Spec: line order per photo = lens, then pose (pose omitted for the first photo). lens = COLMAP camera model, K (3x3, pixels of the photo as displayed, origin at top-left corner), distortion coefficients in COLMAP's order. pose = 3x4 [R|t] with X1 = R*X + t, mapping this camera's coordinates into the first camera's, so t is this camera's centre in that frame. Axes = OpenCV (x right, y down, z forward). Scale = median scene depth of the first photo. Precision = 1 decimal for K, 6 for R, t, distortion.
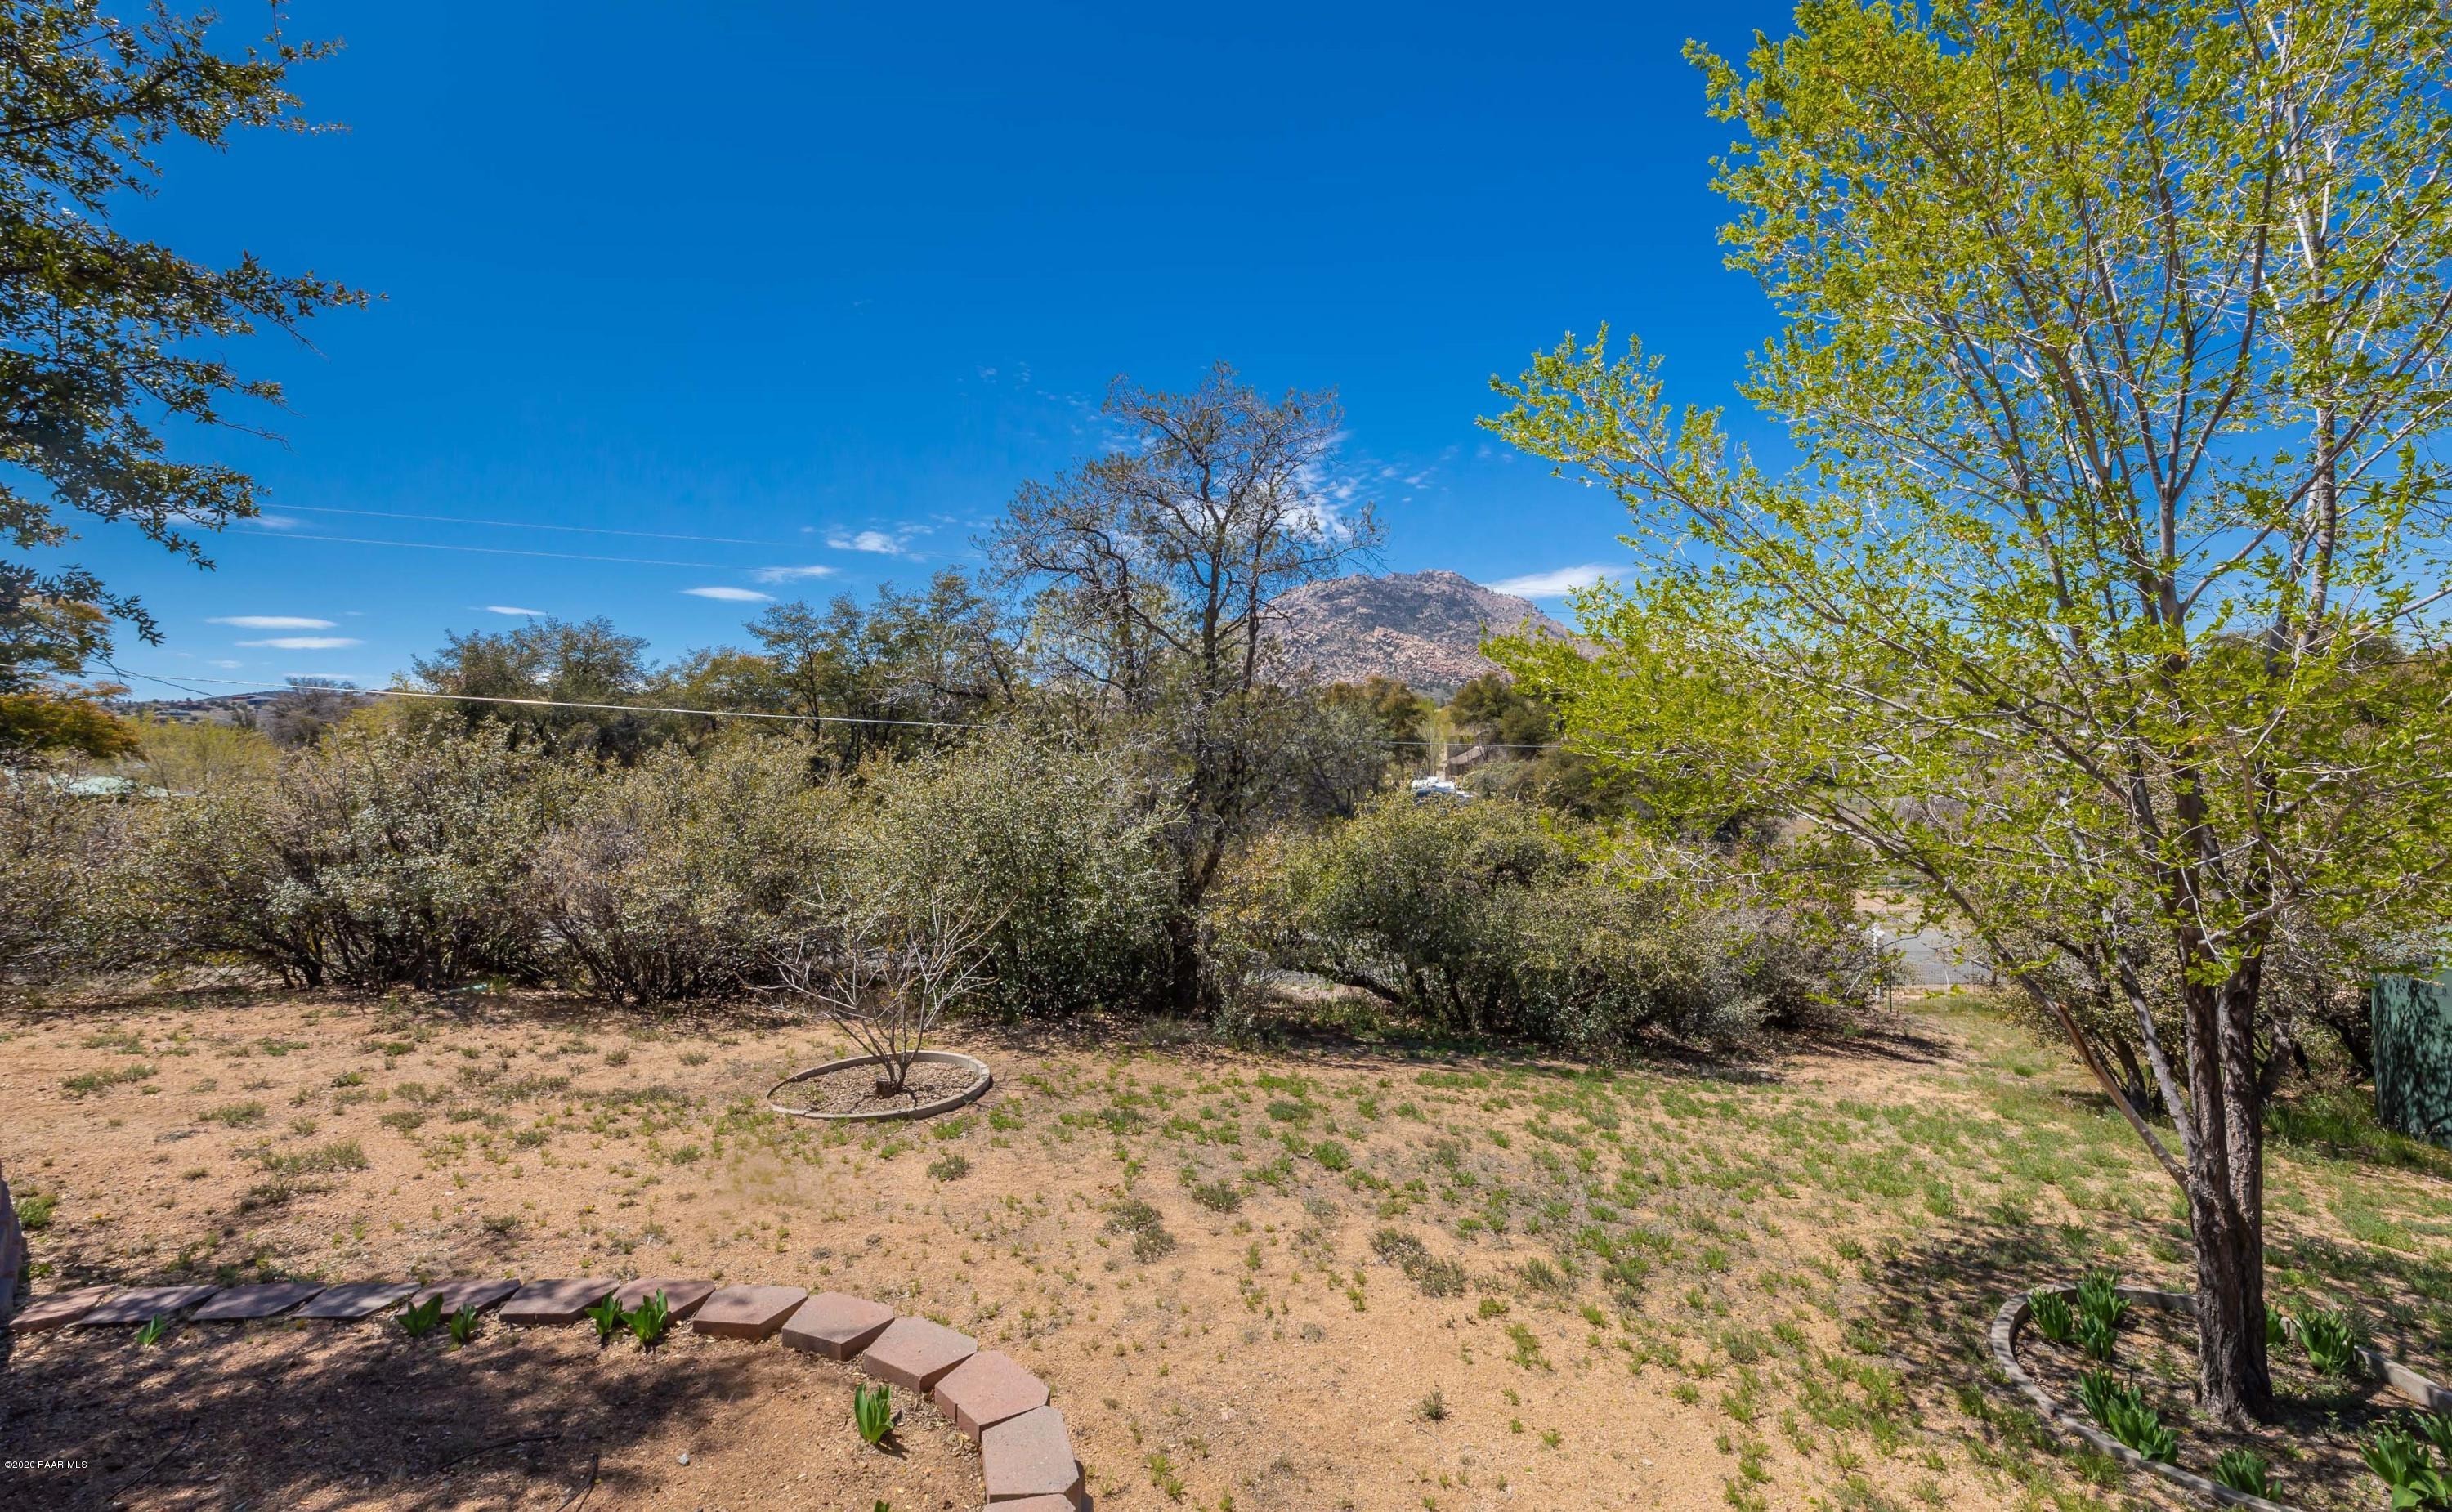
lens RADIAL K [[1004.0, 0, 1213.2], [0, 1004.0, 734.6], [0, 0, 1]] dist [0.001992, -0.002862]
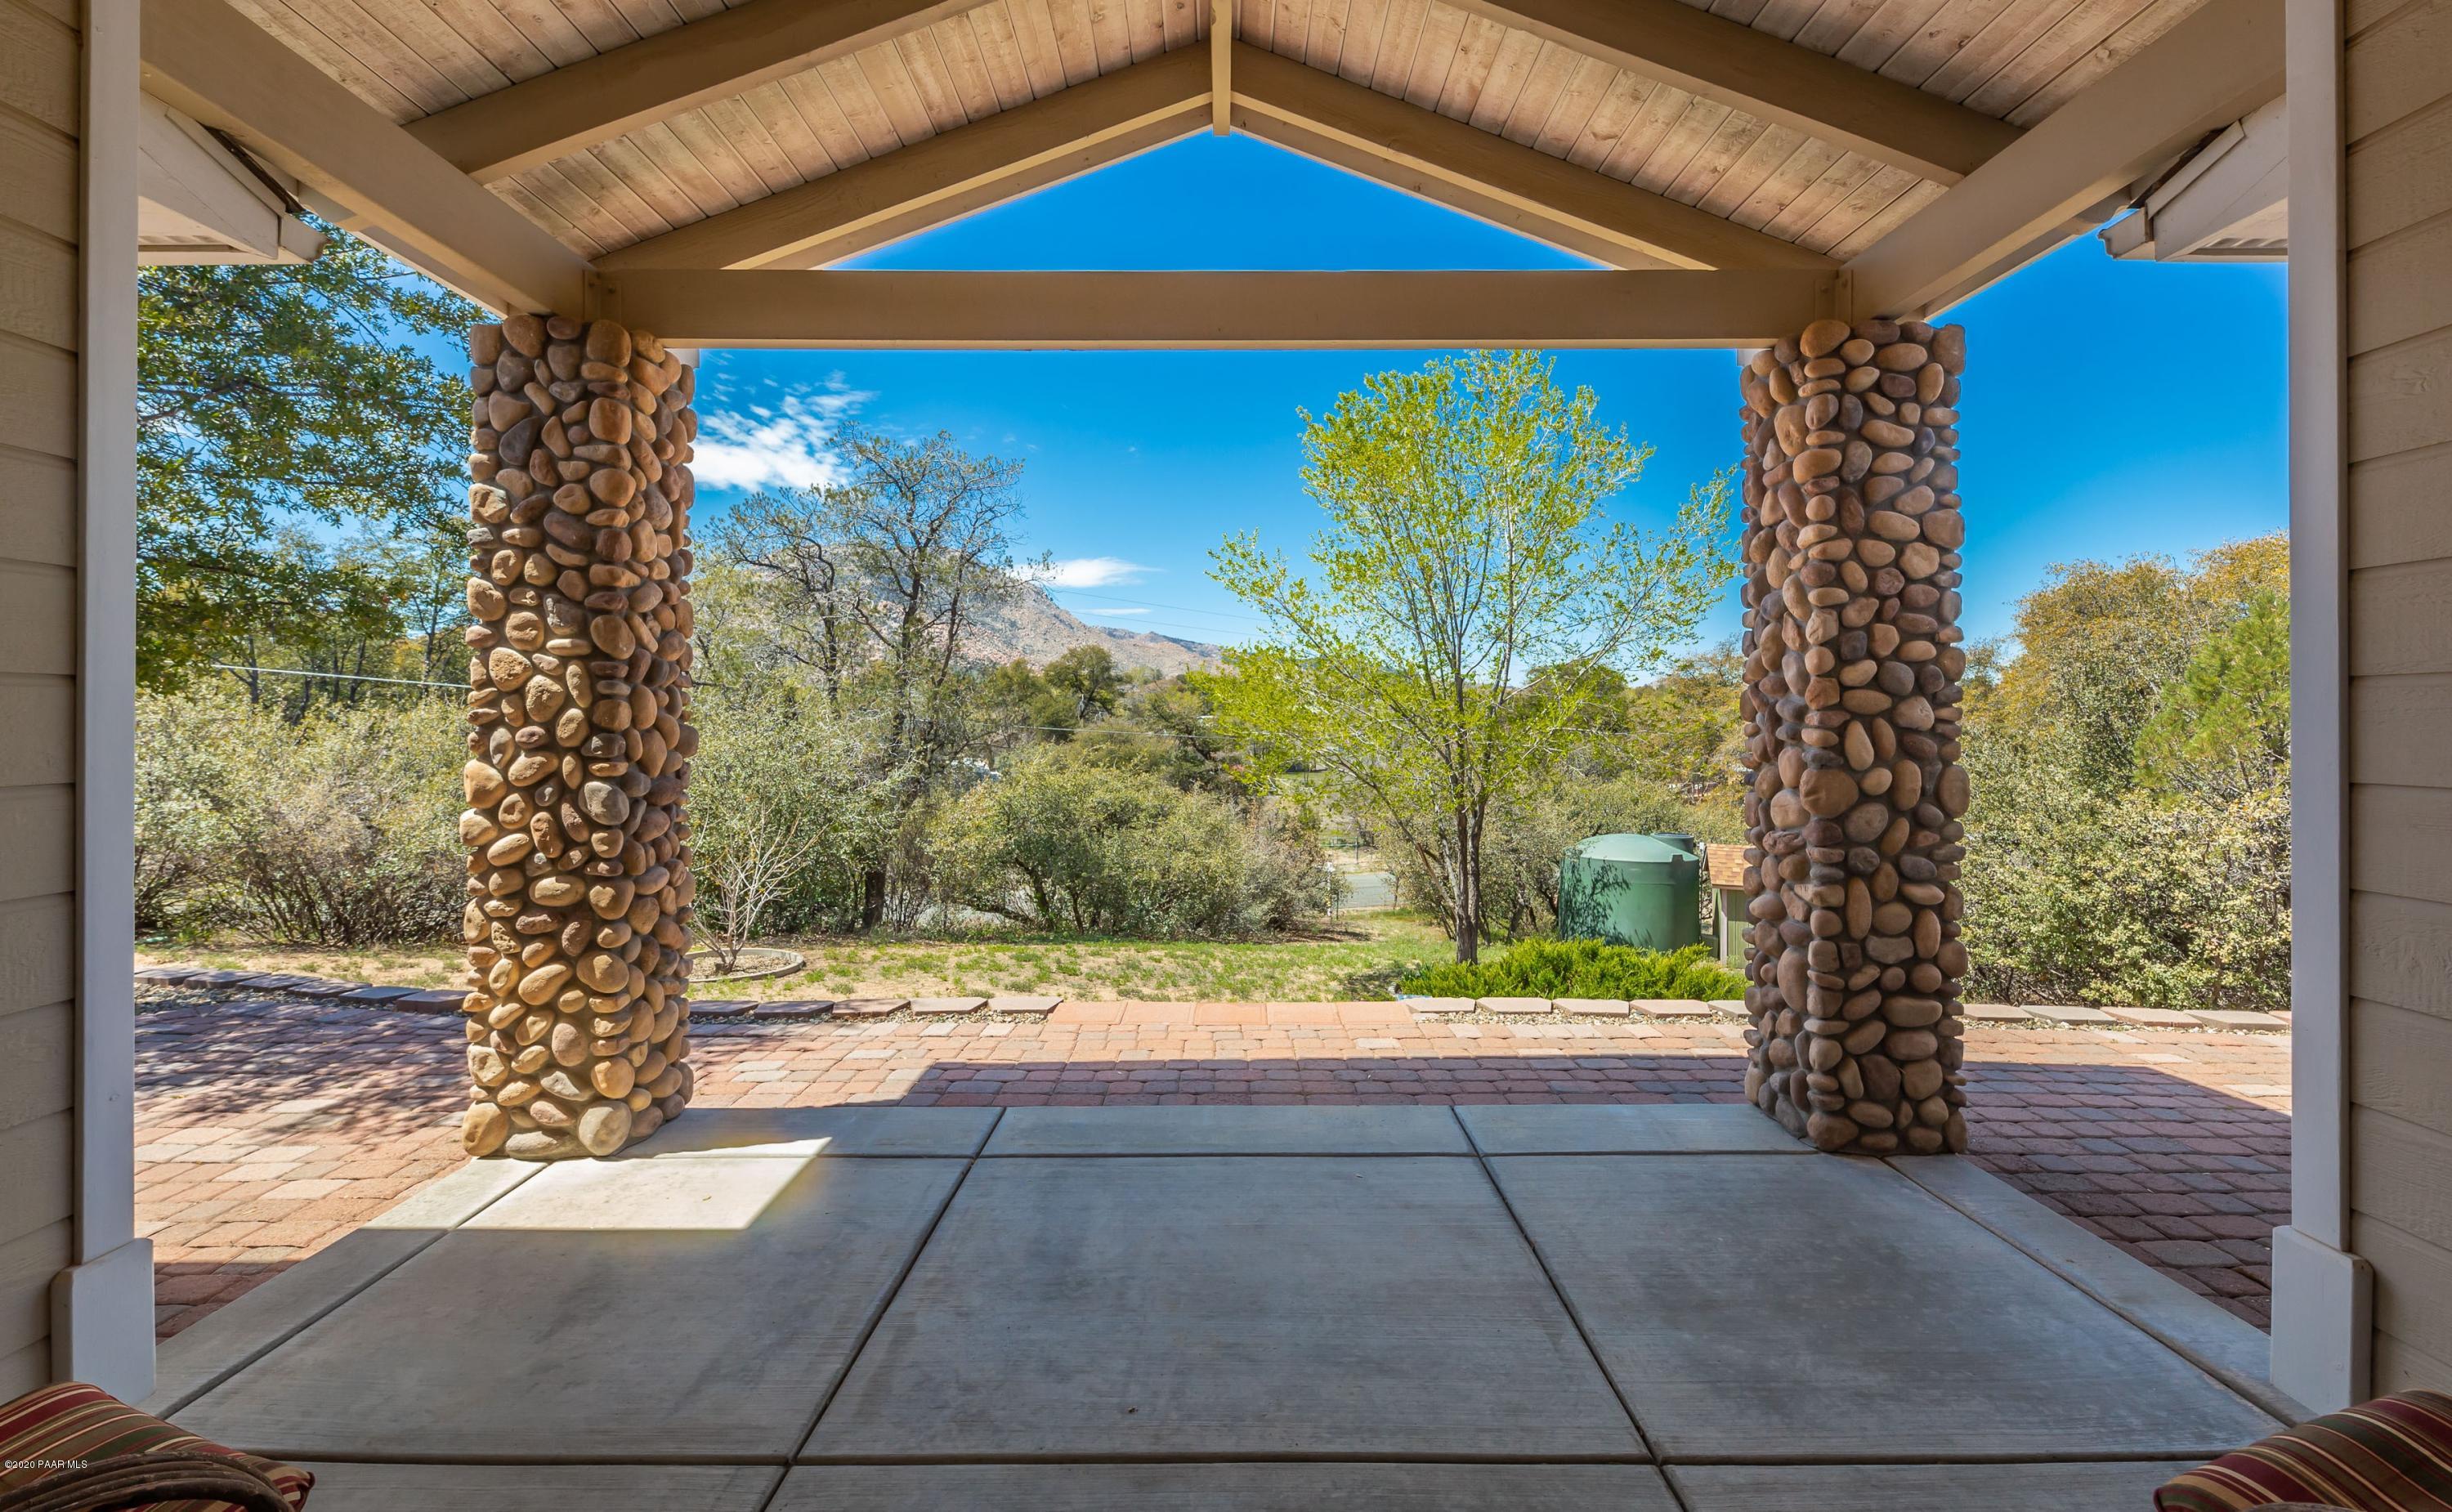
lens RADIAL K [[1004.0, 0, 1231.2], [0, 1004.0, 750.0], [0, 0, 1]] dist [0.001992, -0.002862]
pose [[0.881412, 0.019468, 0.471946, -0.233699], [-0.034283, 0.999152, 0.022812, 0.005670], [-0.471102, -0.036286, 0.881332, -0.307143]]
